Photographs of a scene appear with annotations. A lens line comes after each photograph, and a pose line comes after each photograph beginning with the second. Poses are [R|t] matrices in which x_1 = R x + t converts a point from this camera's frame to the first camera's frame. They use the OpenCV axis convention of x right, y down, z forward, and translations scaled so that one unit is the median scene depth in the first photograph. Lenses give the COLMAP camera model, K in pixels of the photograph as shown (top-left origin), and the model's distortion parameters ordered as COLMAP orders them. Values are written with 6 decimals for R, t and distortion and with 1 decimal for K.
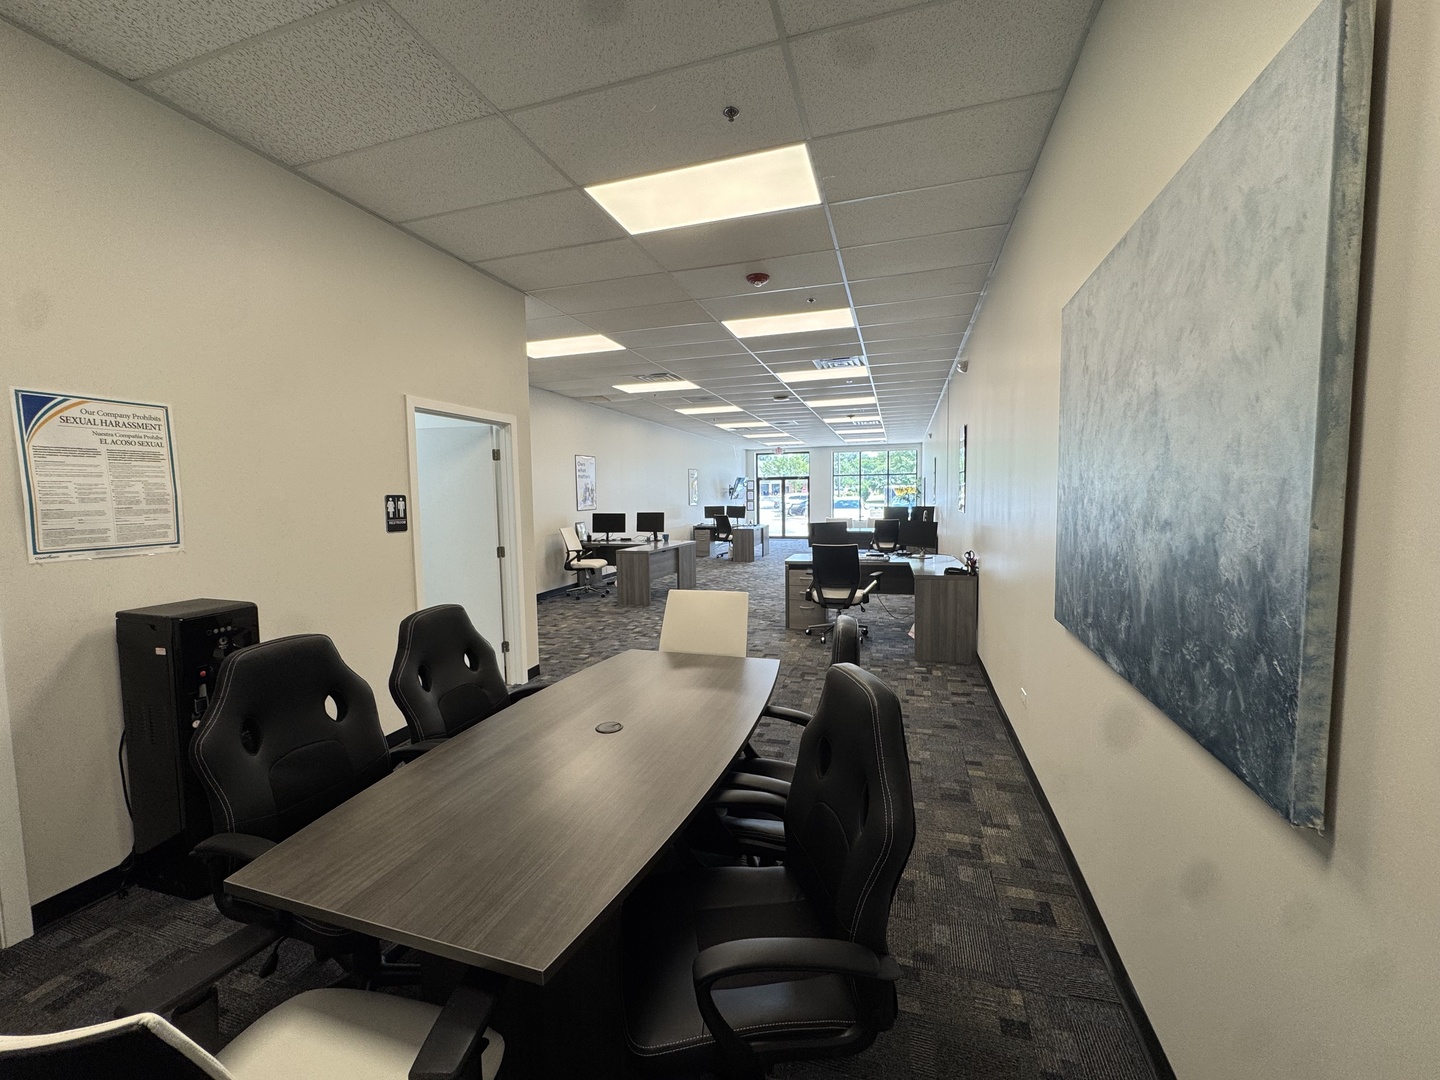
lens RADIAL K [[577.5, 0, 720.0], [0, 577.5, 540.0], [0, 0, 1]] dist [-0.004186, 0.000601]
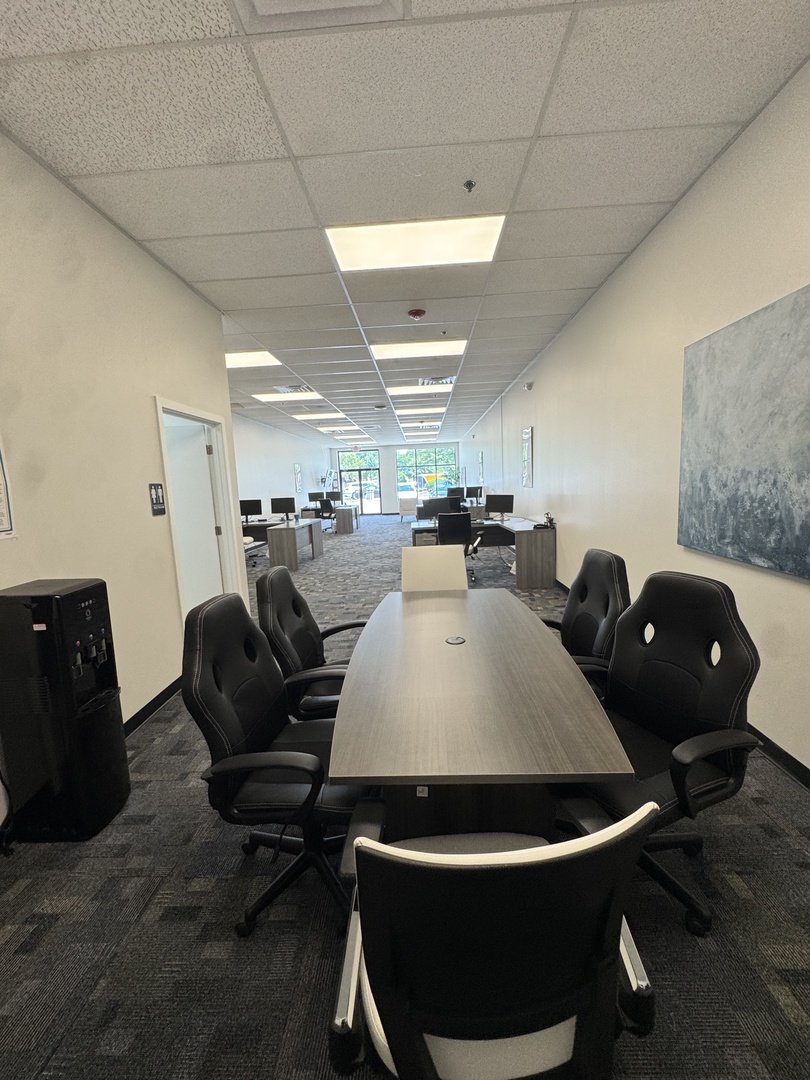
lens RADIAL K [[434.6, 0, 407.8], [0, 434.6, 540.0], [0, 0, 1]] dist [-0.002831, -0.000399]
pose [[0.963912, -0.064229, 0.258358, -0.108839], [0.051062, 0.997047, 0.057362, 0.003810], [-0.261279, -0.042100, 0.964345, 0.007609]]
